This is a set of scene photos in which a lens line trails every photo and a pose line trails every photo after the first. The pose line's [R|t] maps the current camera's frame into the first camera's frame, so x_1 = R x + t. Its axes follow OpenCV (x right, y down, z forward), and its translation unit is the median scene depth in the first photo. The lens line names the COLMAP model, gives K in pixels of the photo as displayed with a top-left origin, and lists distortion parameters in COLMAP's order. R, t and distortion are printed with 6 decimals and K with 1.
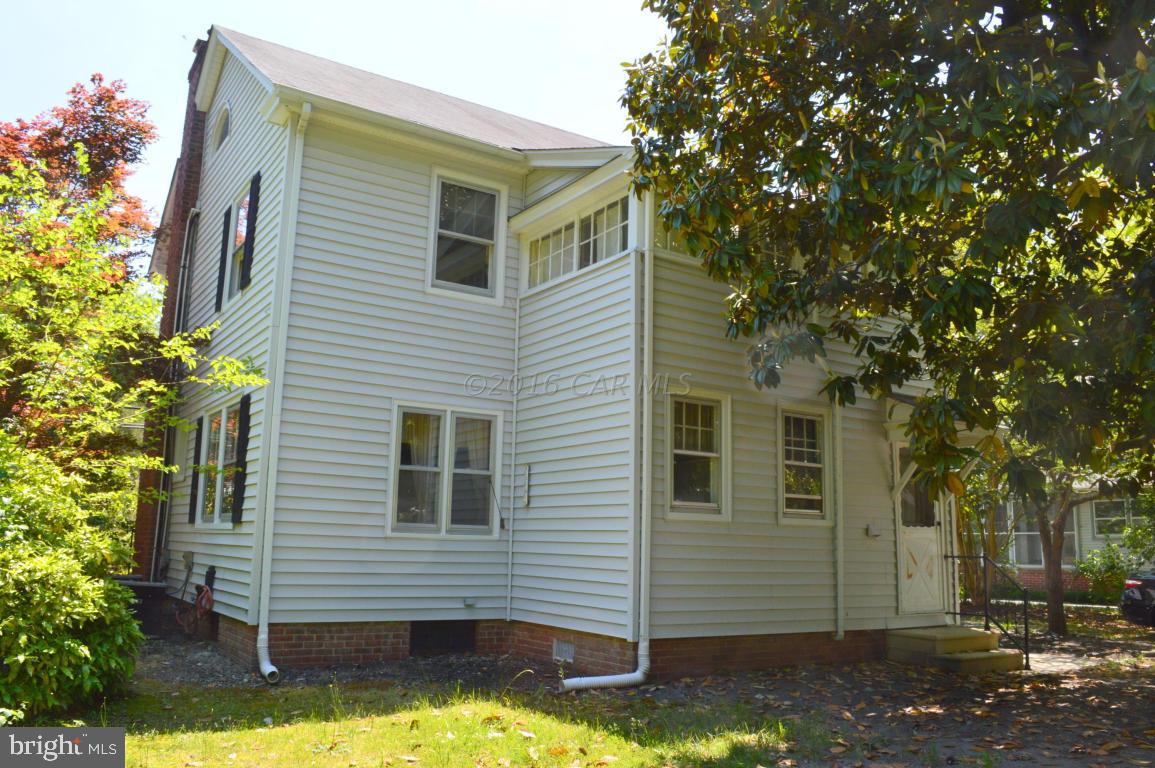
lens RADIAL K [[922.6, 0, 577.5], [0, 922.6, 384.0], [0, 0, 1]] dist [-0.084914, 0.010797]
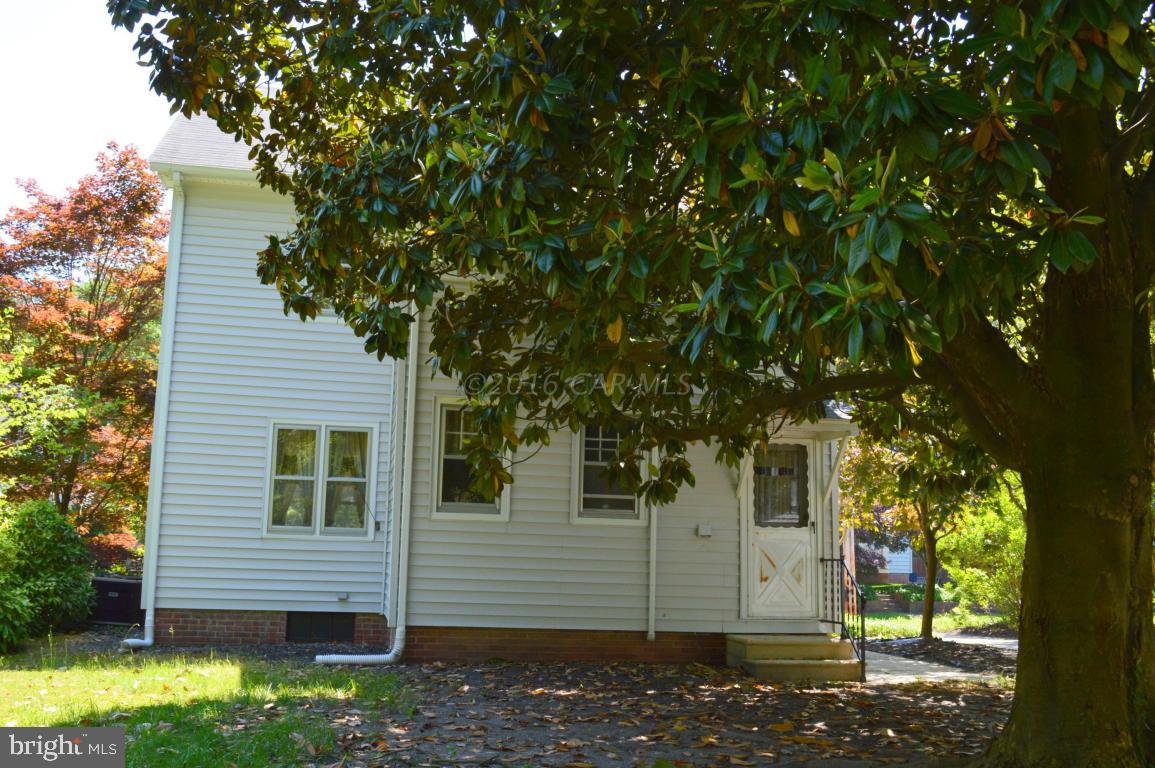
lens RADIAL K [[1165.2, 0, 577.5], [0, 1165.2, 384.0], [0, 0, 1]] dist [-0.064014, 0.003386]
pose [[0.926583, -0.055471, -0.371978, 0.697070], [0.061581, 0.998092, 0.004557, -0.009000], [0.371016, -0.027129, 0.928230, -0.199457]]
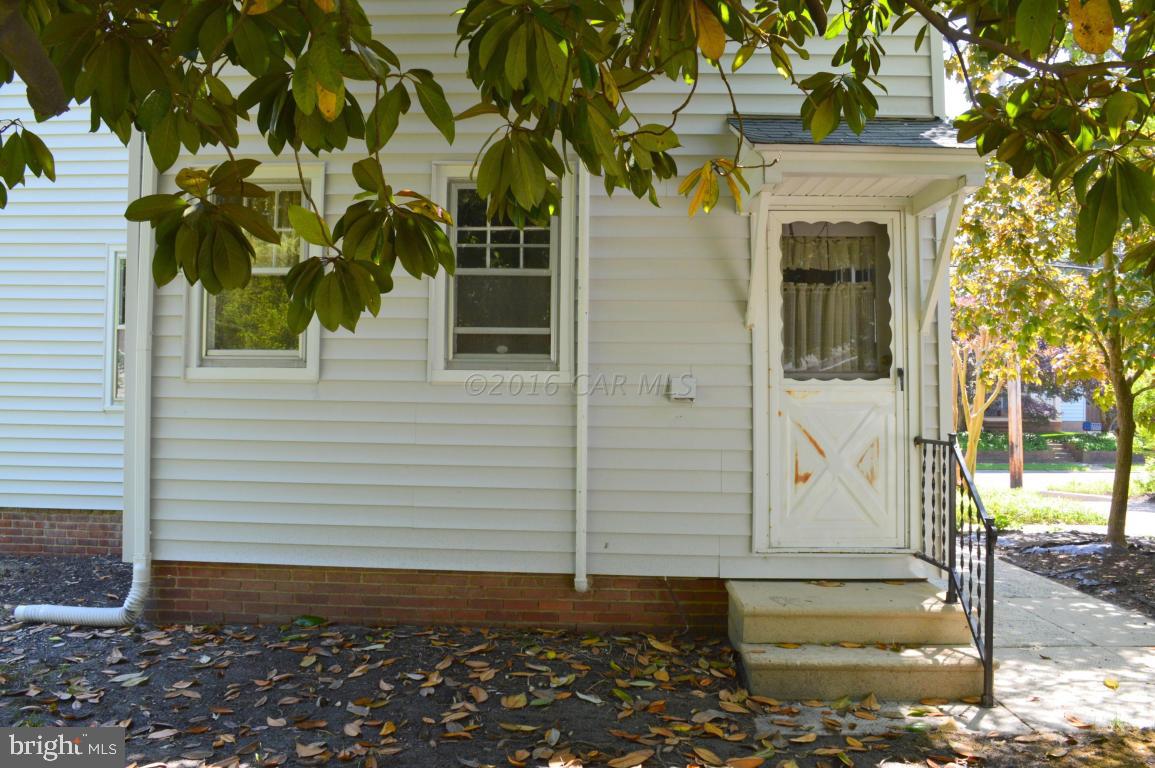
lens RADIAL K [[922.6, 0, 577.5], [0, 922.6, 384.0], [0, 0, 1]] dist [-0.084914, 0.010797]
pose [[0.813952, -0.028265, -0.580244, 0.604355], [0.109749, 0.988311, 0.105811, 0.100329], [0.570471, -0.149806, 0.807540, 0.570790]]
